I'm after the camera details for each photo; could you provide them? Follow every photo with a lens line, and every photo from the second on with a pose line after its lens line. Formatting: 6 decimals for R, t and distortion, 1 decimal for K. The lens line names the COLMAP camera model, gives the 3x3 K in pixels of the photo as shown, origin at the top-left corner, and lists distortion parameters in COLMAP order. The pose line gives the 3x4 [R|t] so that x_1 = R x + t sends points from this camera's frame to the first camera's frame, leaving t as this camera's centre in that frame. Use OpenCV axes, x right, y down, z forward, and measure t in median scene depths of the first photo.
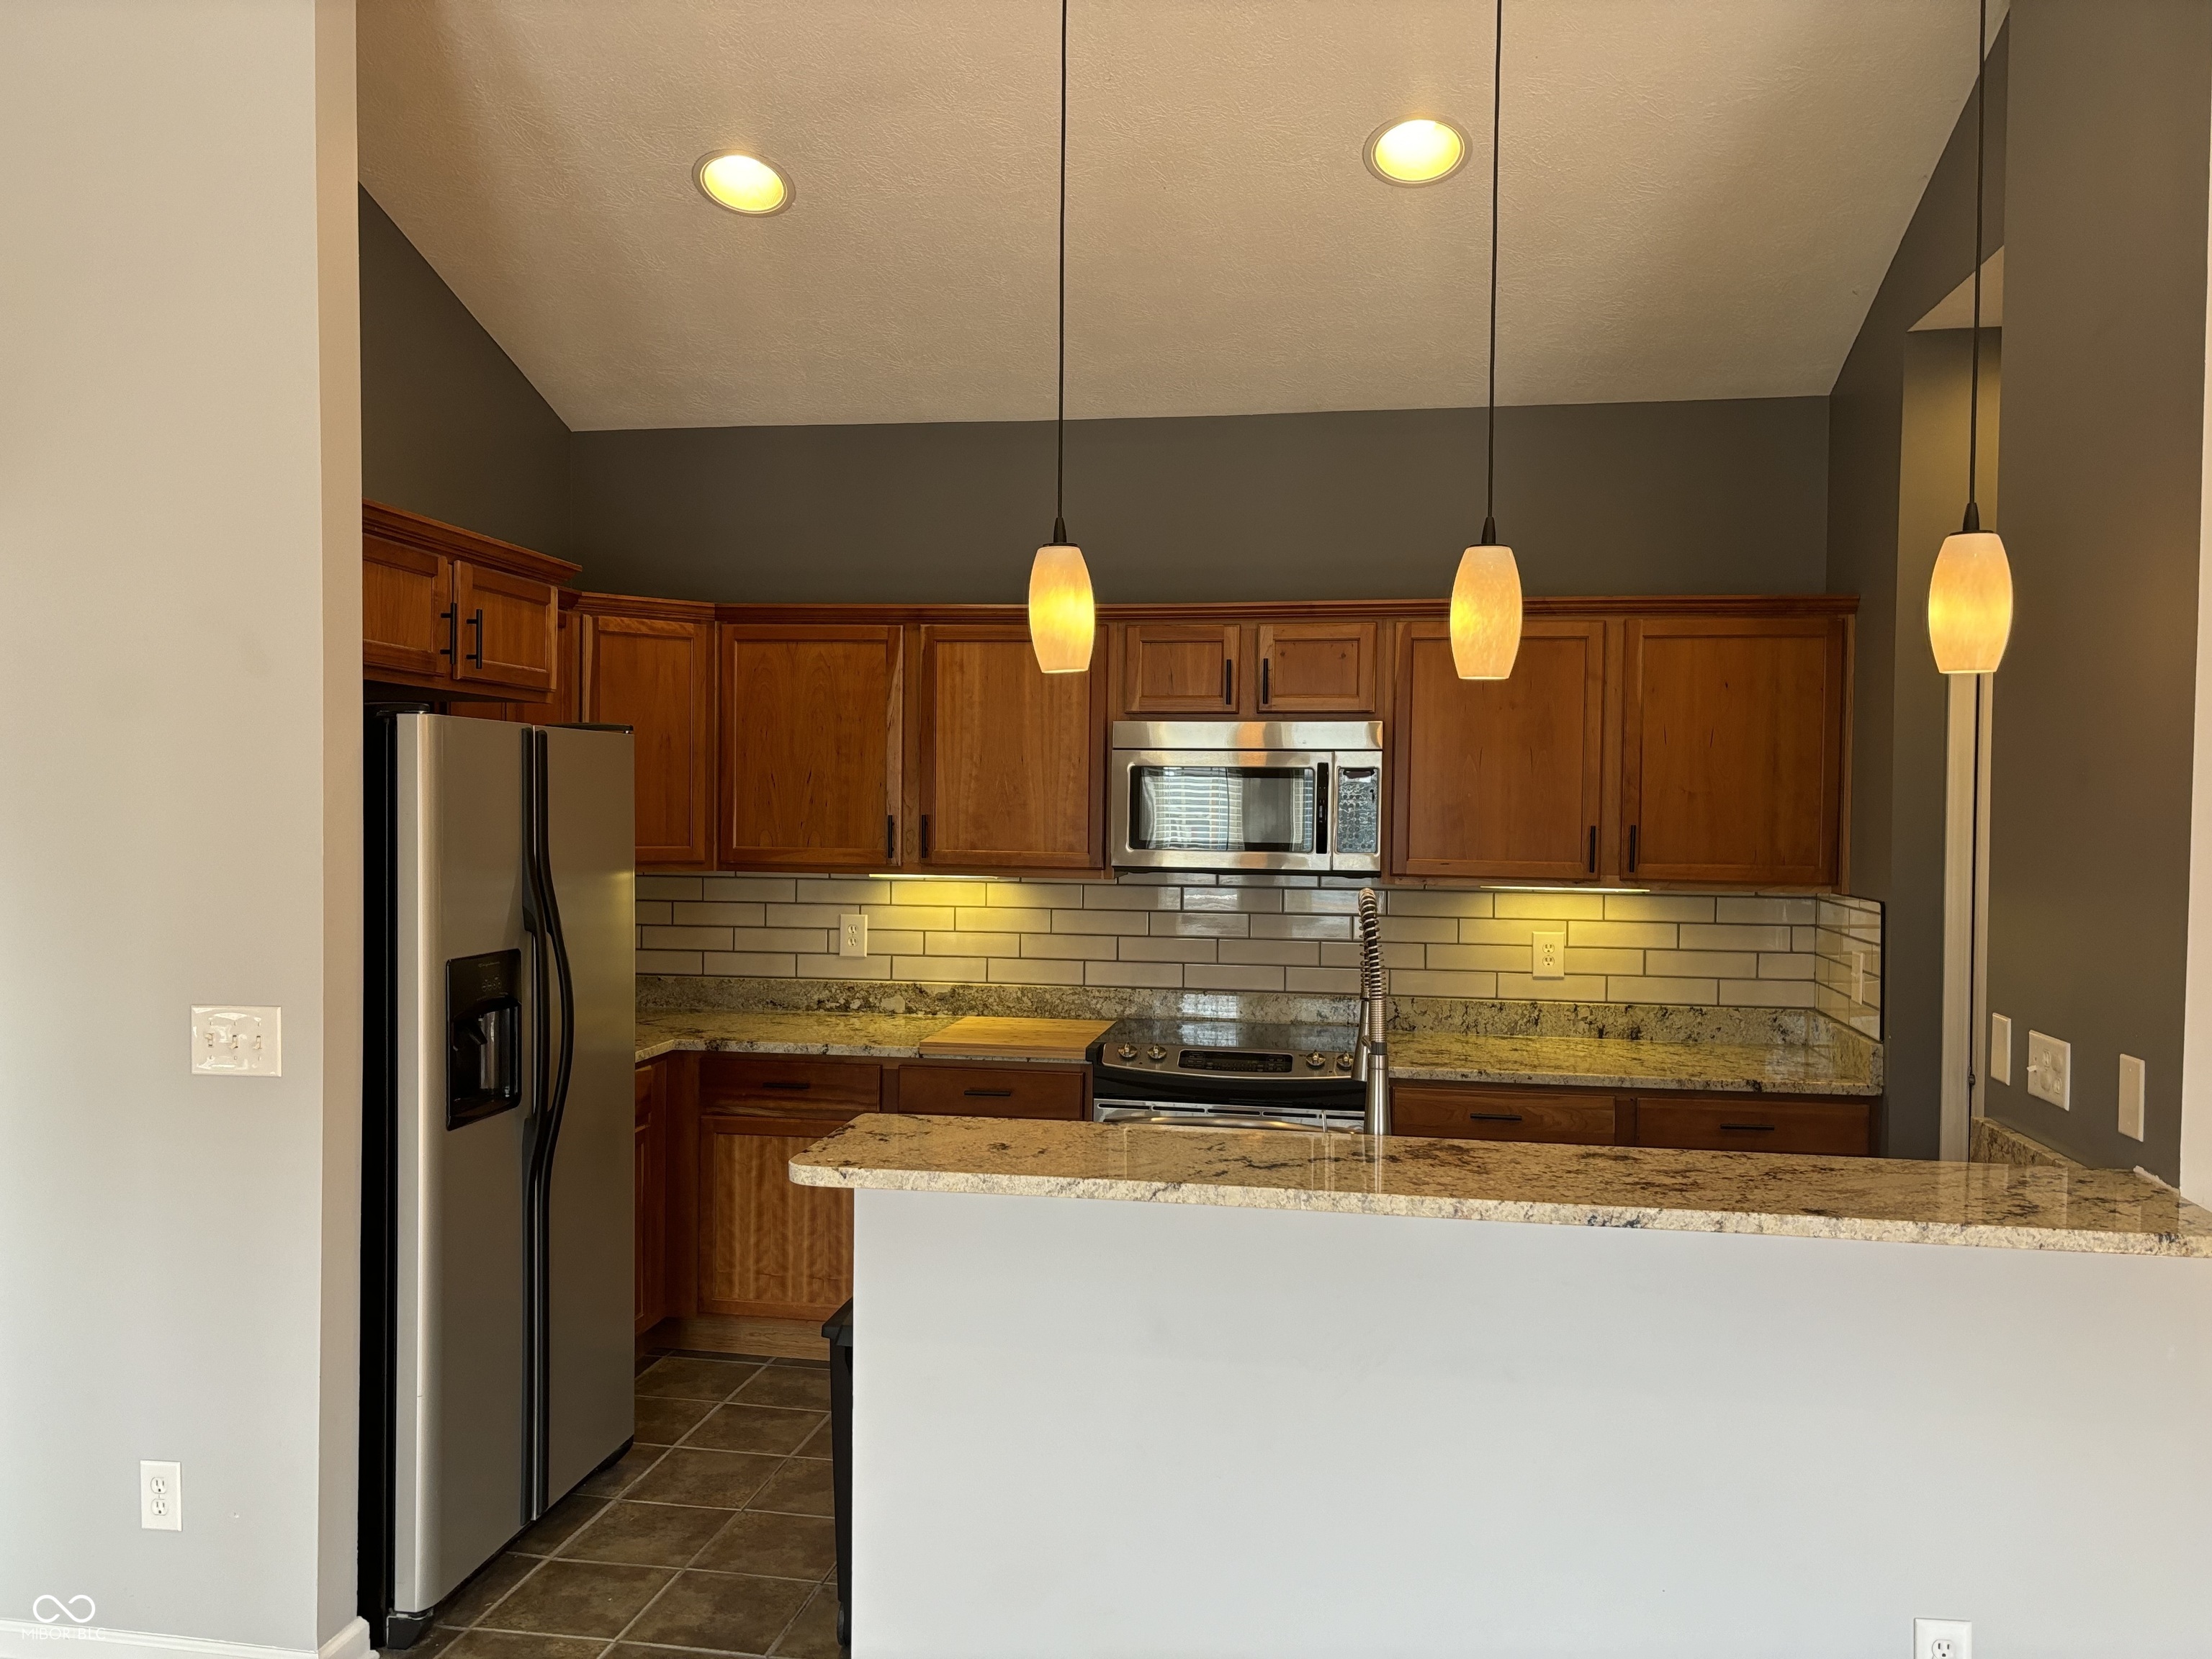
lens RADIAL K [[1656.9, 0, 1115.5], [0, 1656.9, 839.6], [0, 0, 1]] dist [0.064688, -0.087729]
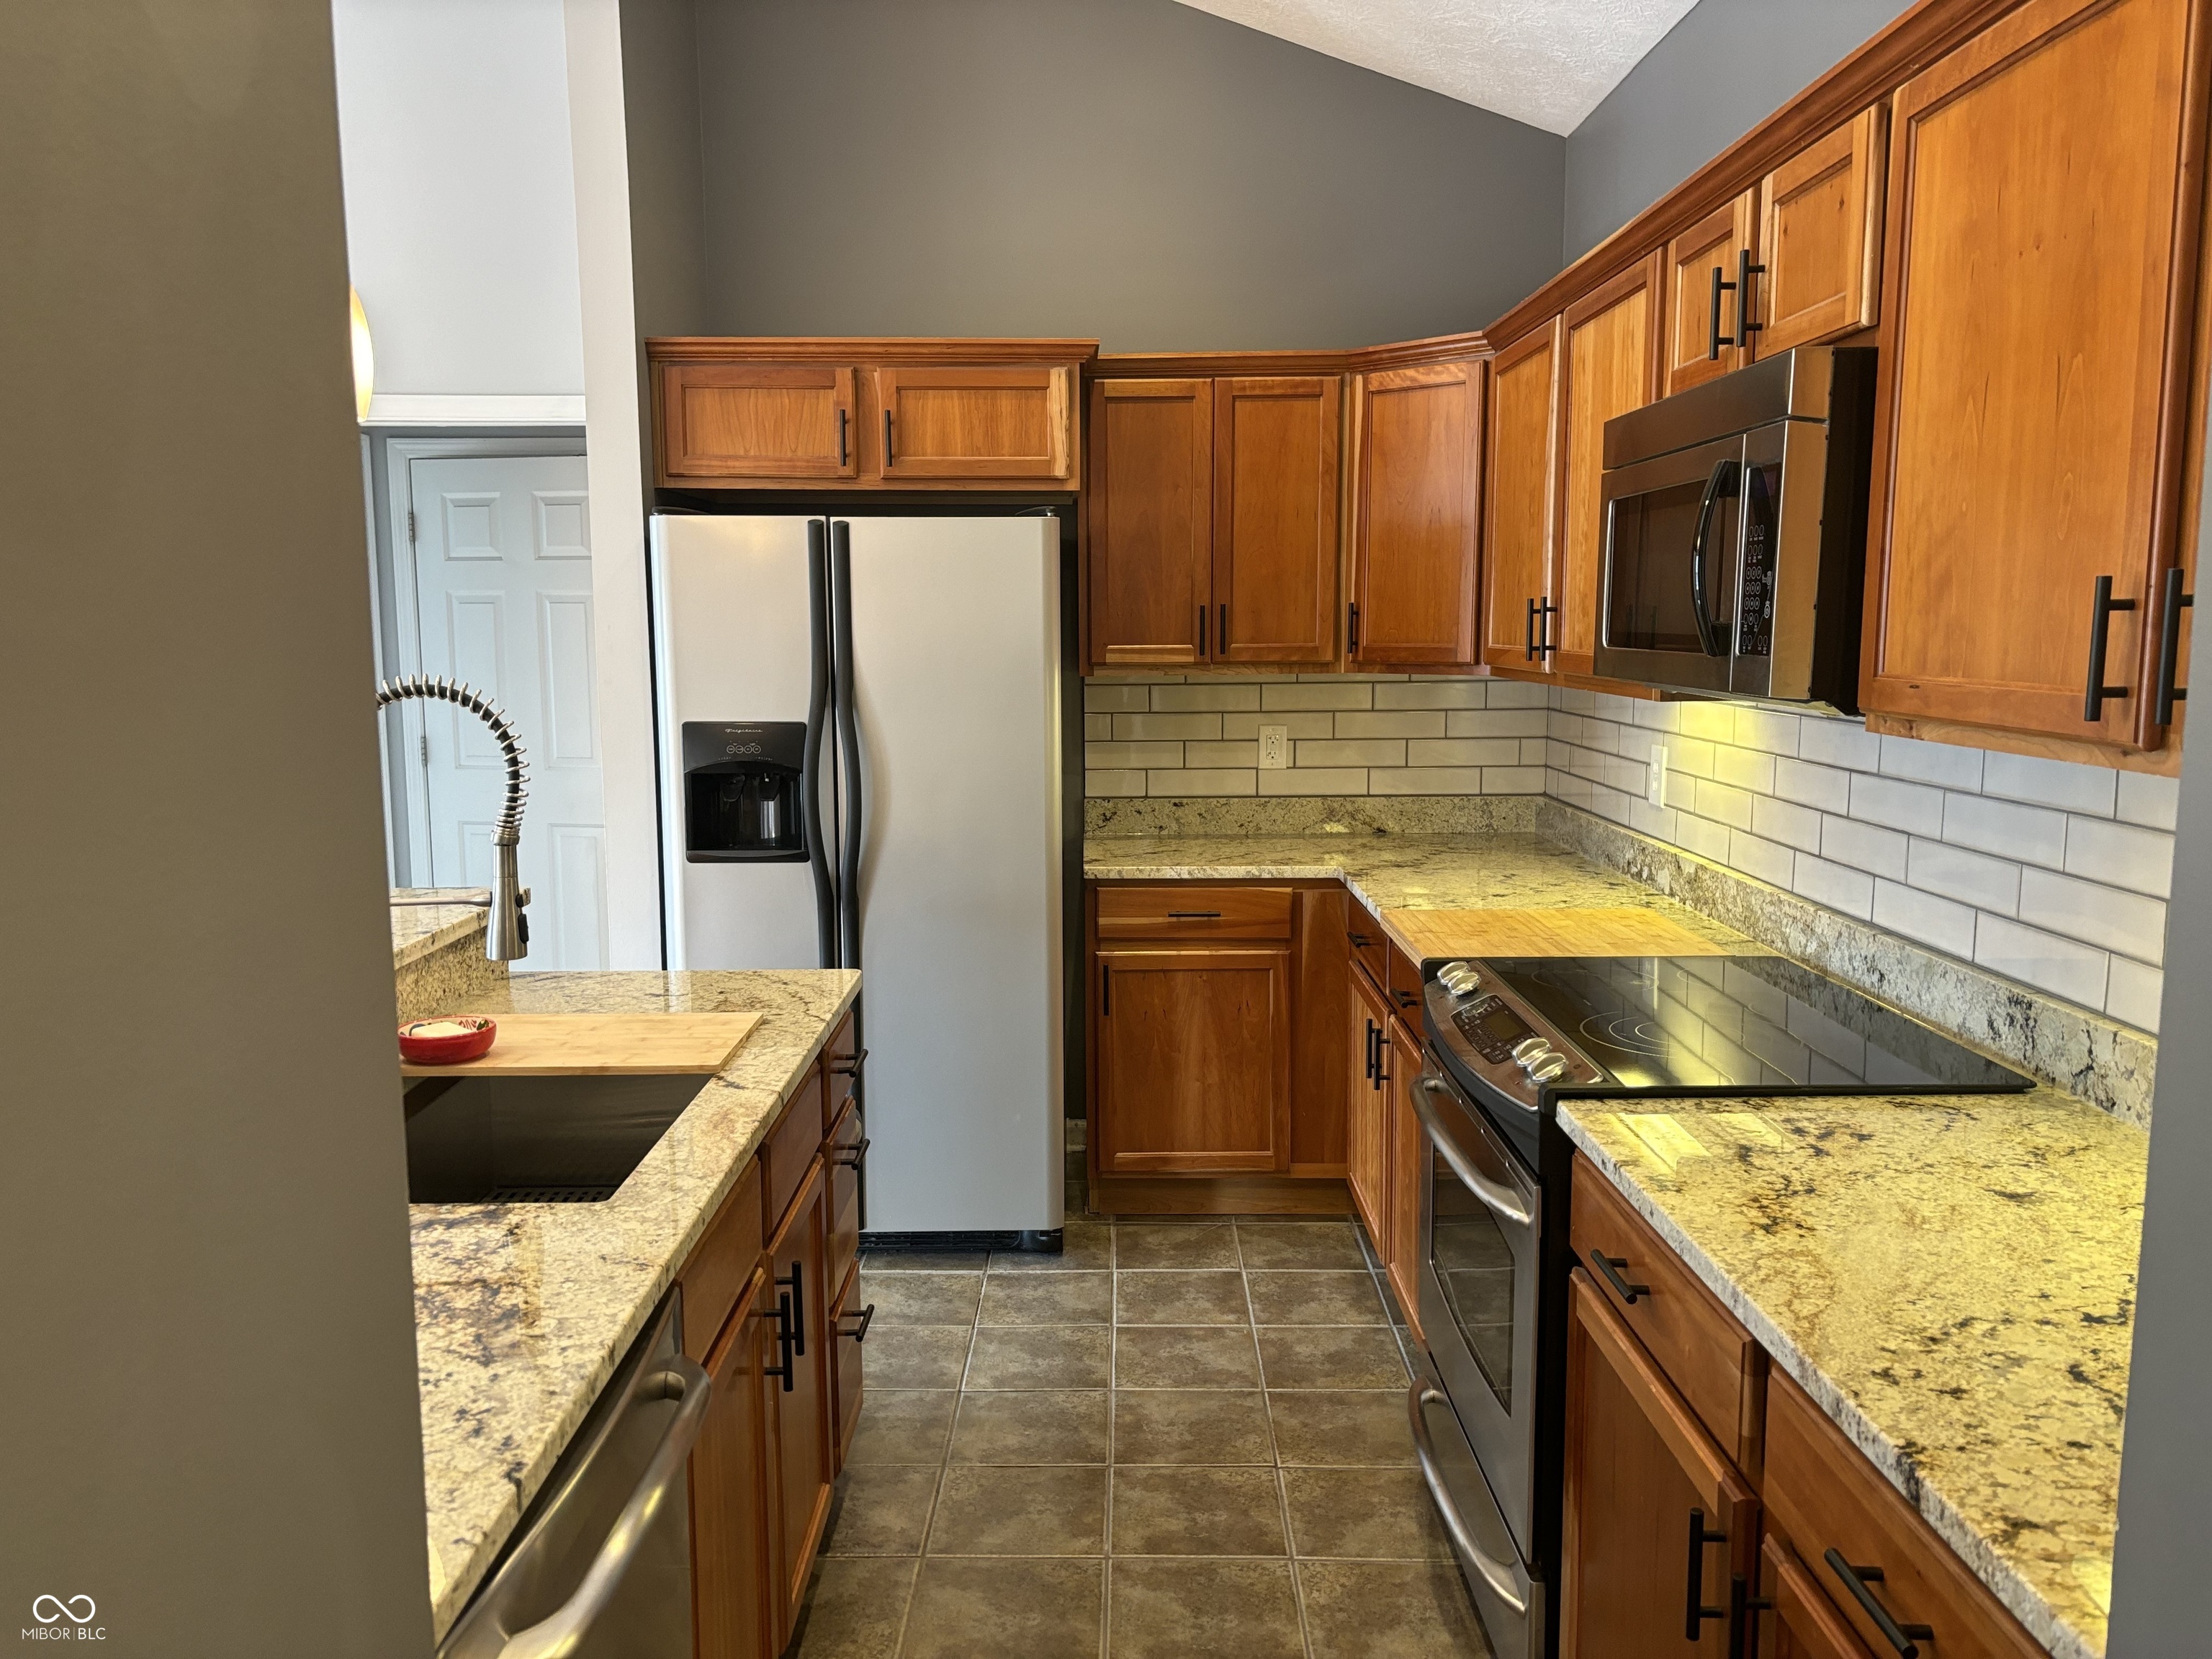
lens RADIAL K [[1672.7, 0, 1109.1], [0, 1672.7, 836.2], [0, 0, 1]] dist [0.083954, -0.087388]
pose [[0.156924, 0.115954, -0.980780, 0.545197], [-0.016542, 0.993253, 0.114782, 0.005851], [0.987472, -0.001788, 0.157783, 0.713059]]
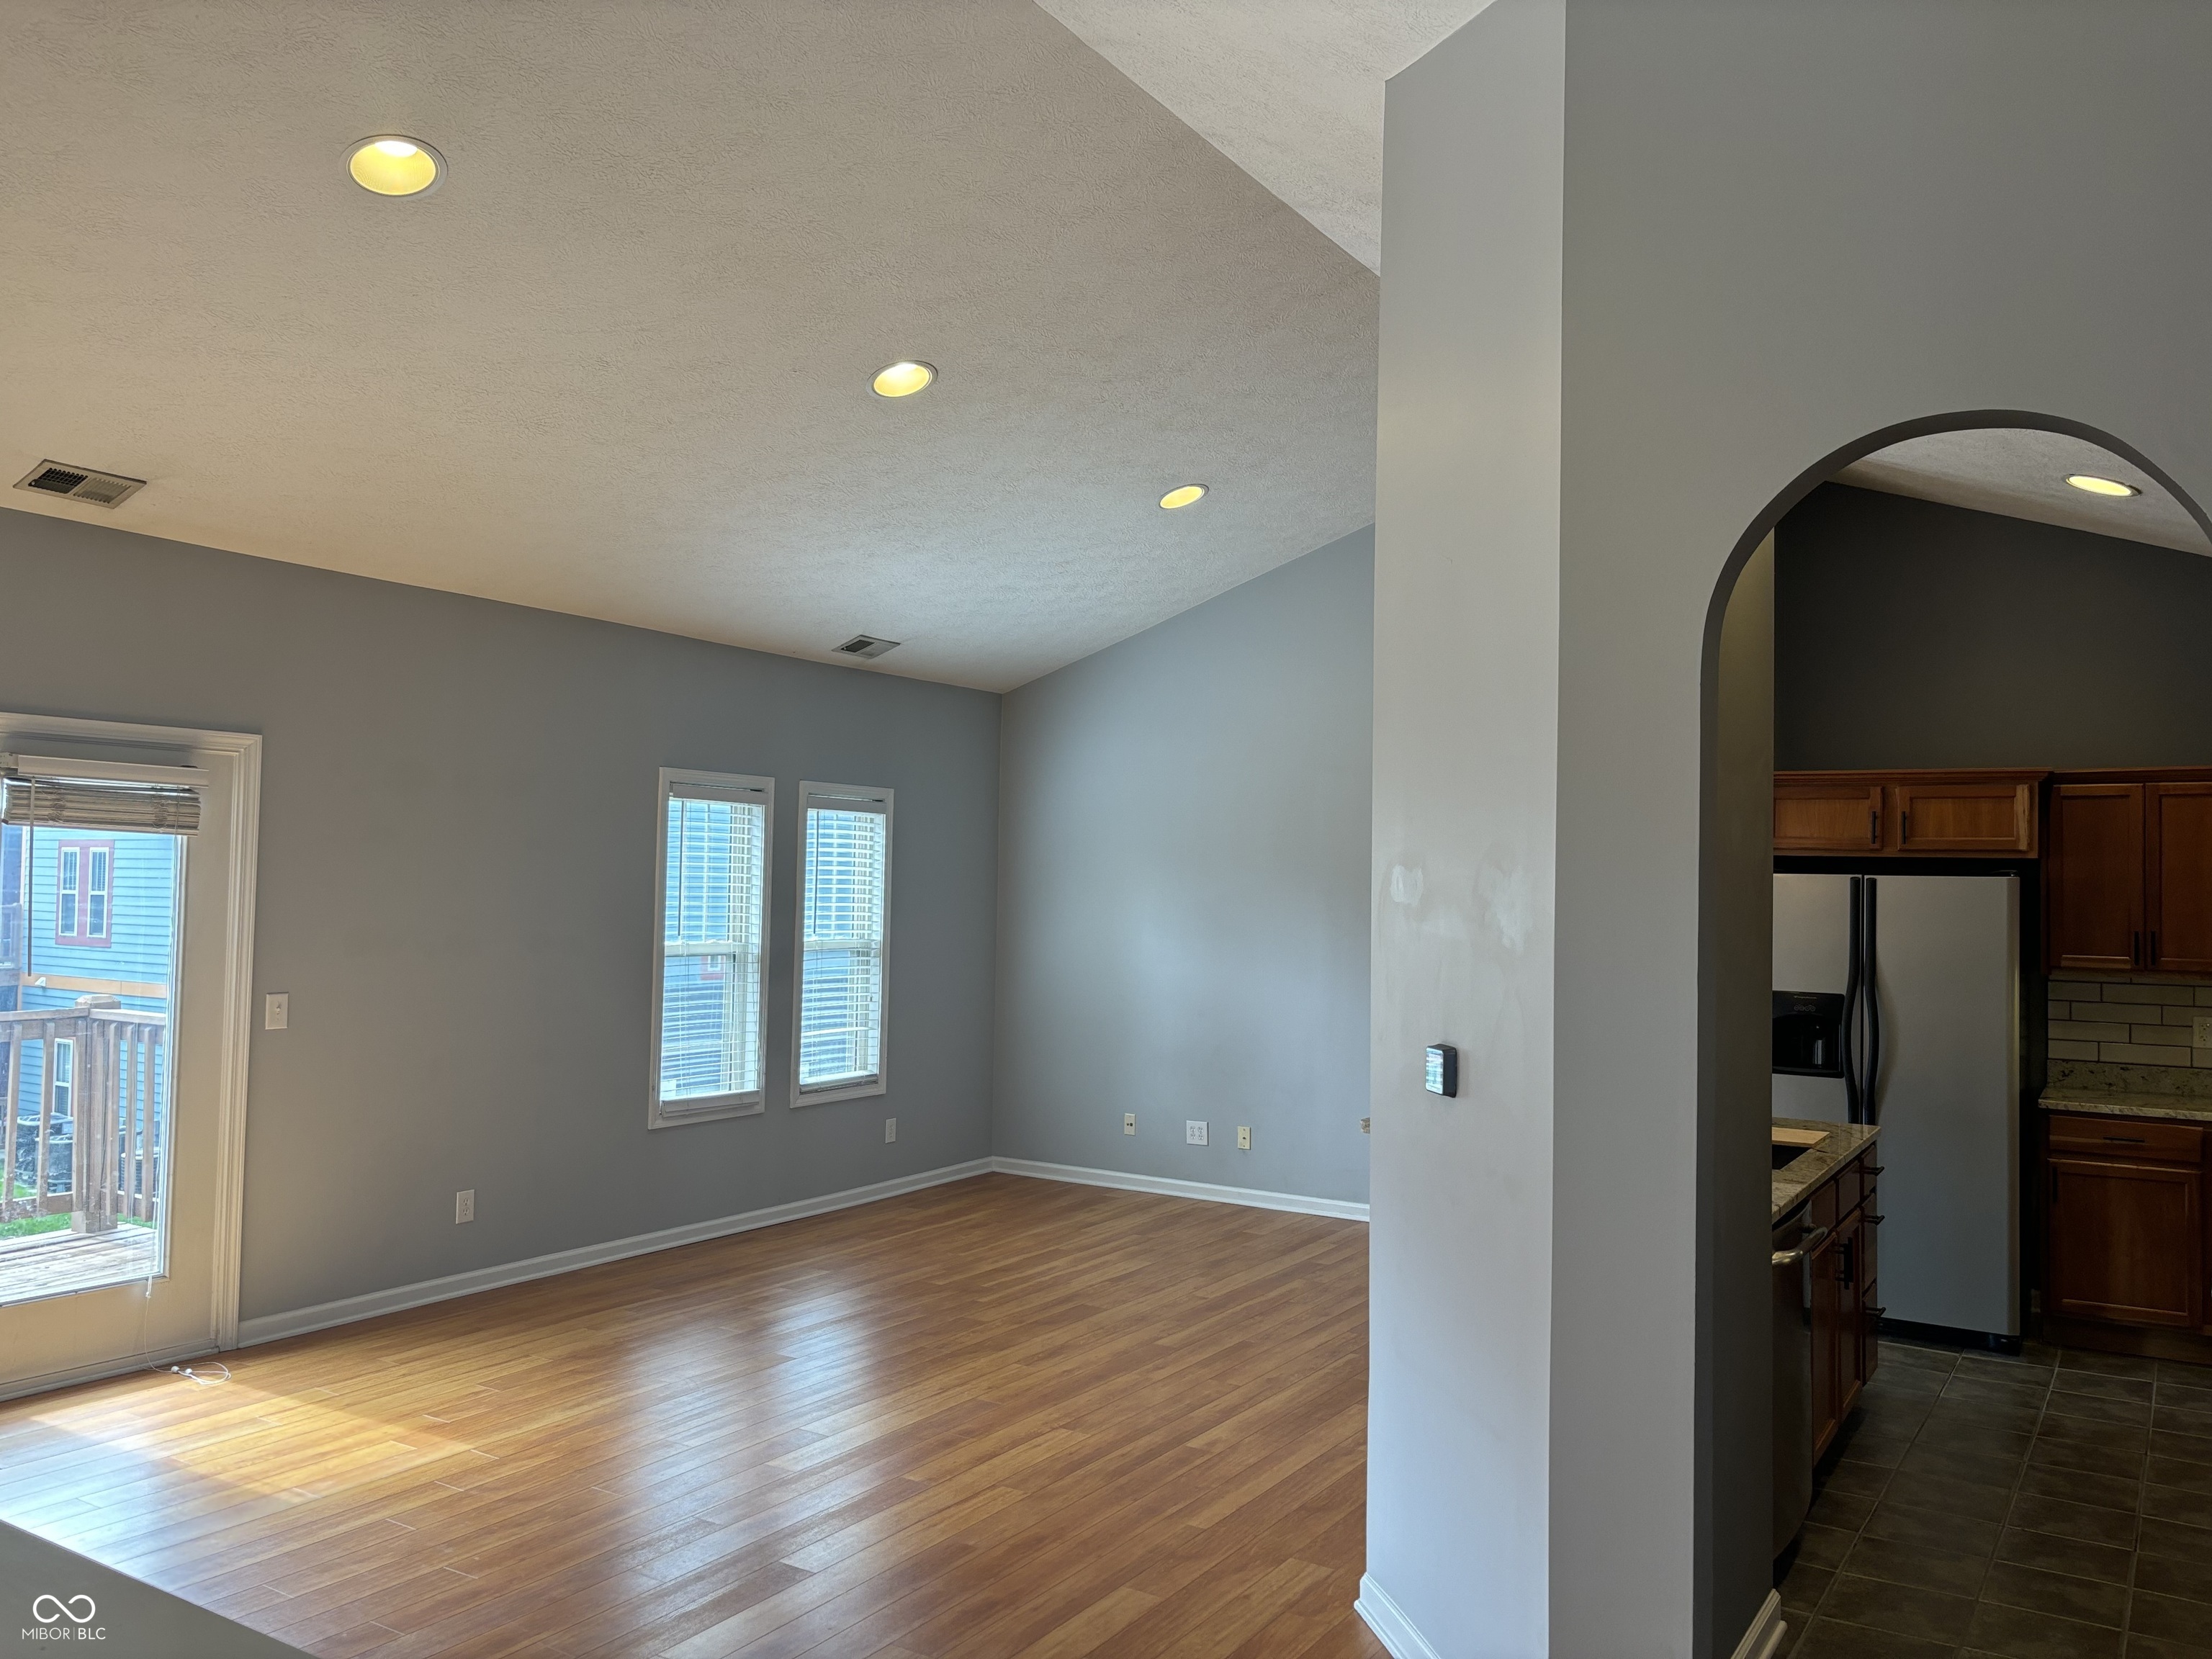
lens RADIAL K [[1672.7, 0, 1109.1], [0, 1672.7, 836.2], [0, 0, 1]] dist [0.083954, -0.087388]
pose [[-0.393872, -0.041480, -0.918229, 1.213933], [-0.042614, 0.998731, -0.026838, -0.018754], [0.918177, 0.028559, -0.395140, 0.688892]]
